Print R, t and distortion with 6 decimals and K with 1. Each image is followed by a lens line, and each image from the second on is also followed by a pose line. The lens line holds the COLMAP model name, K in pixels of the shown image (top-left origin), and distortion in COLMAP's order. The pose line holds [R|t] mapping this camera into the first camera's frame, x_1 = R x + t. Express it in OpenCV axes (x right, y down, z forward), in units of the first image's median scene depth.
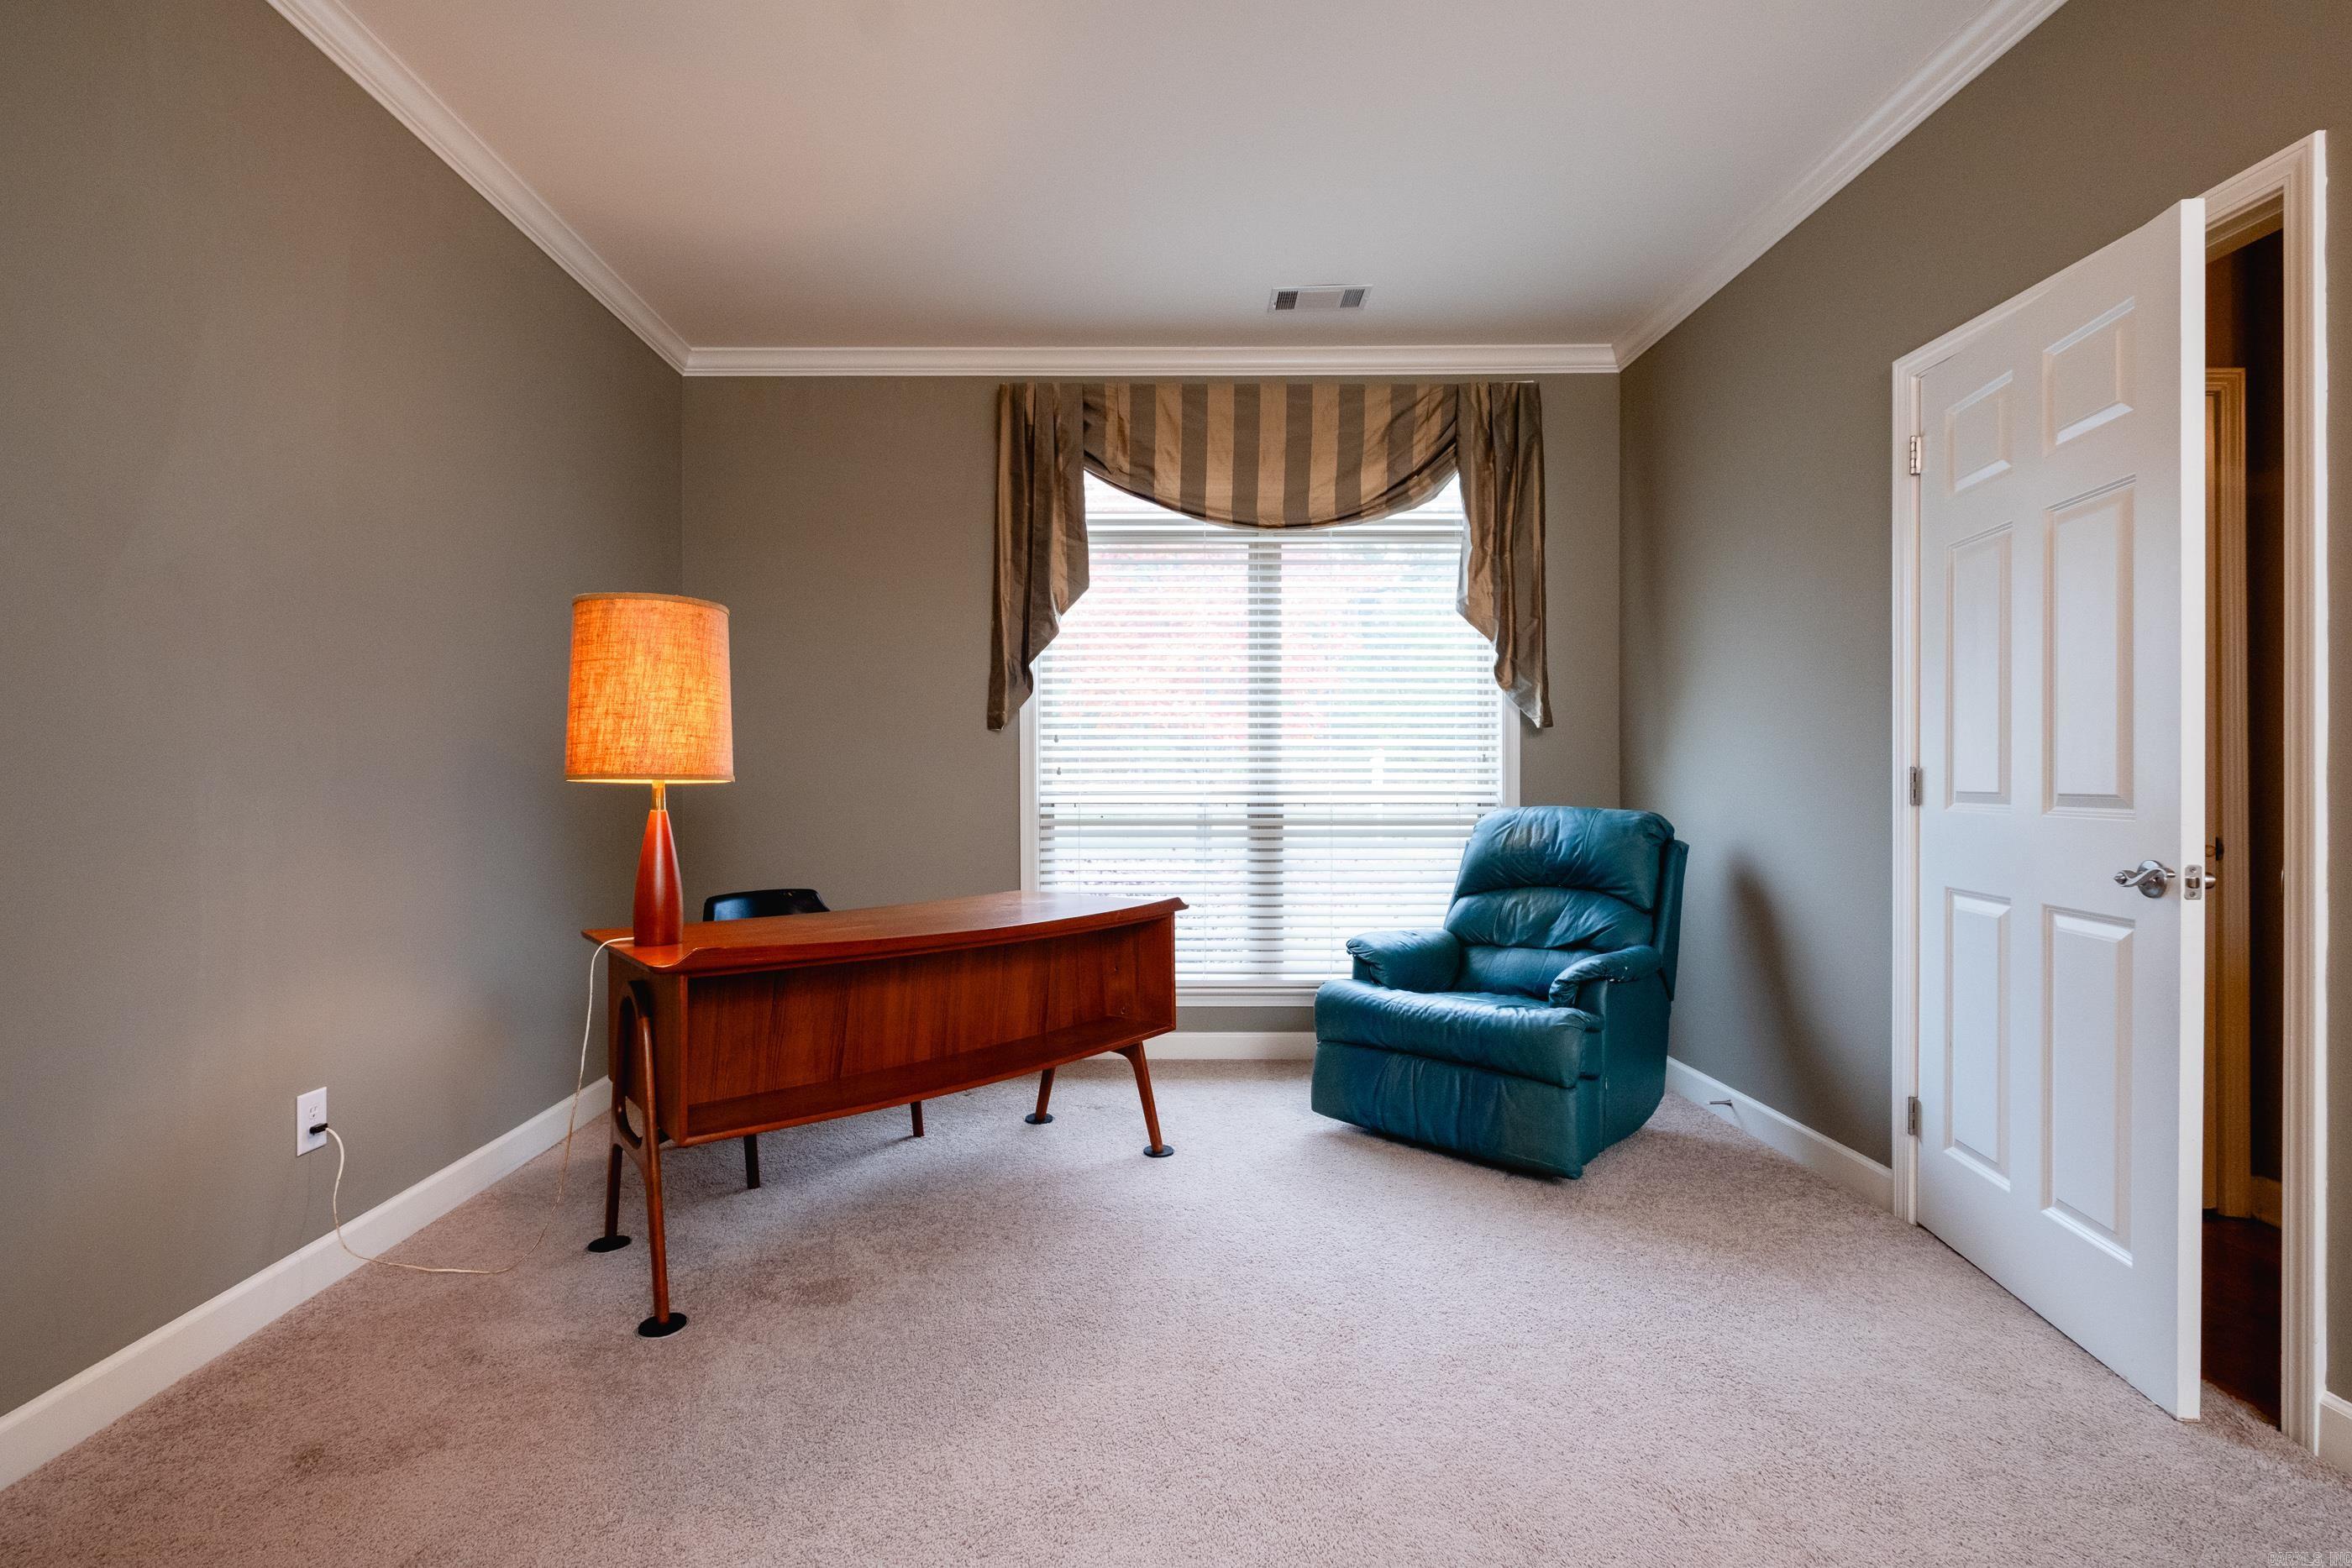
lens RADIAL K [[1055.6, 0, 1156.1], [0, 1055.6, 785.6], [0, 0, 1]] dist [0.002952, -0.003249]
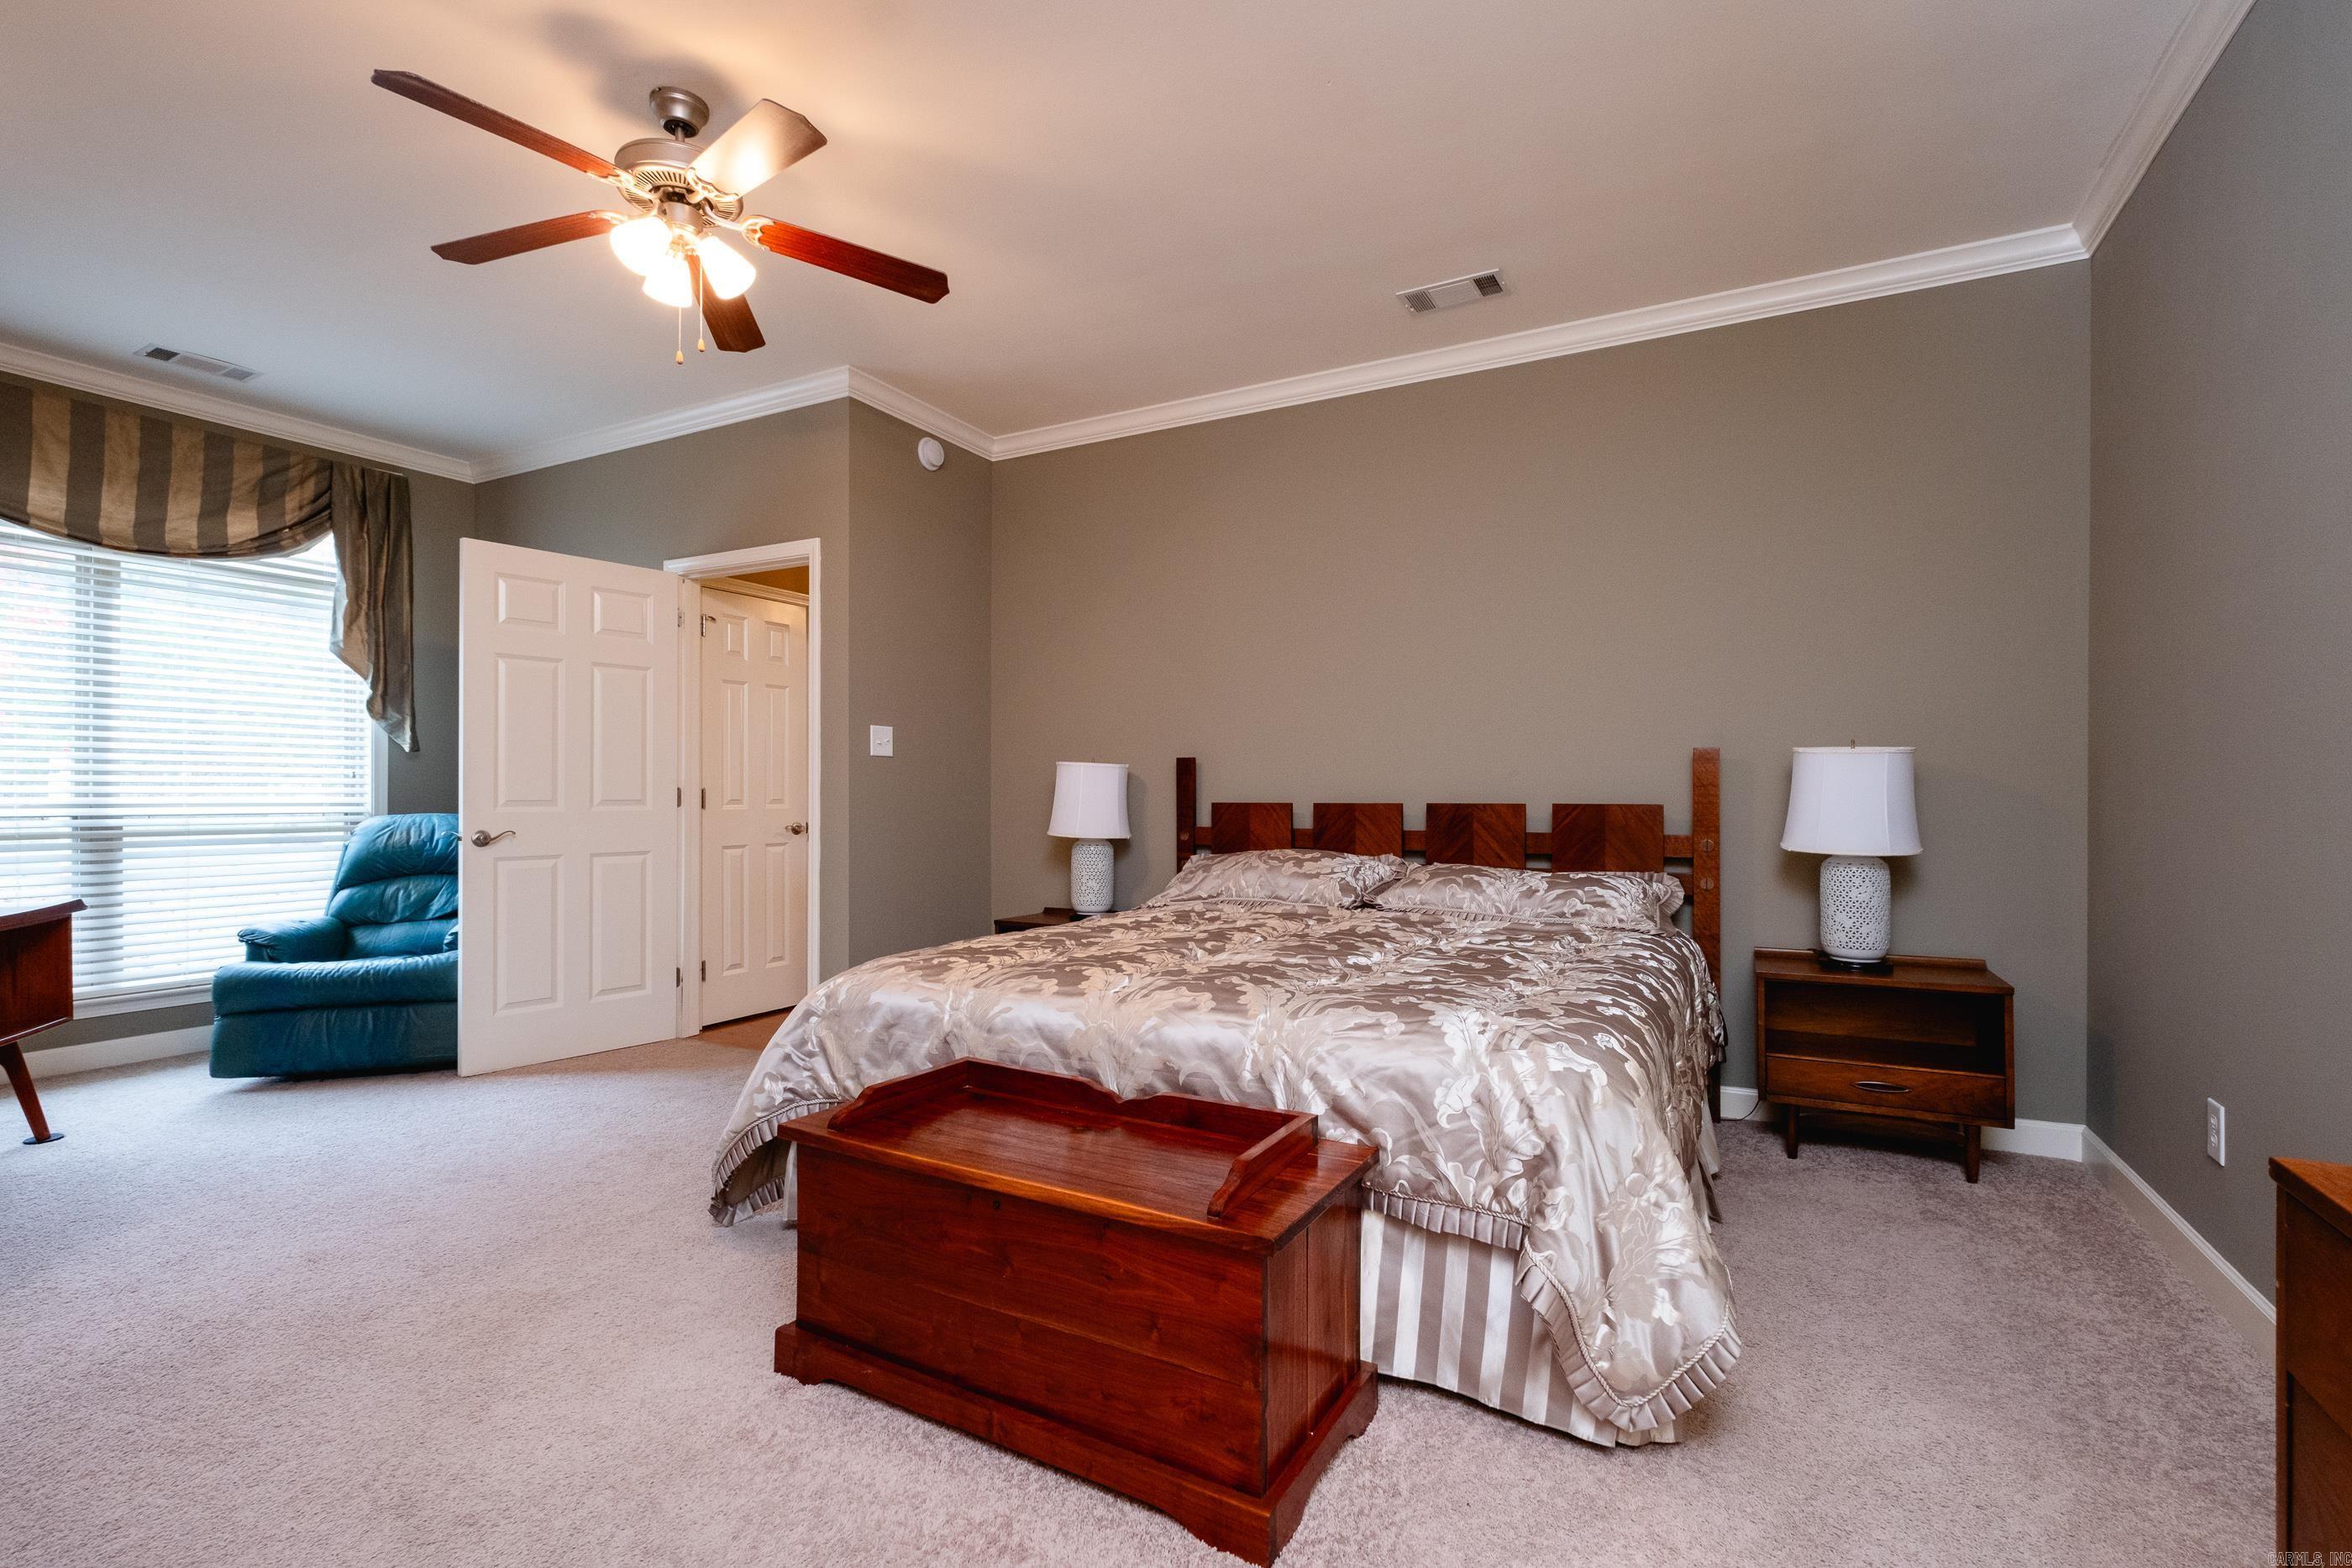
lens RADIAL K [[1055.6, 0, 1164.2], [0, 1055.6, 781.4], [0, 0, 1]] dist [0.002952, -0.003249]
pose [[0.496306, 0.009297, 0.868098, -0.279123], [0.002935, 0.999919, -0.012387, -0.001377], [-0.868143, 0.008695, 0.496239, -0.400688]]
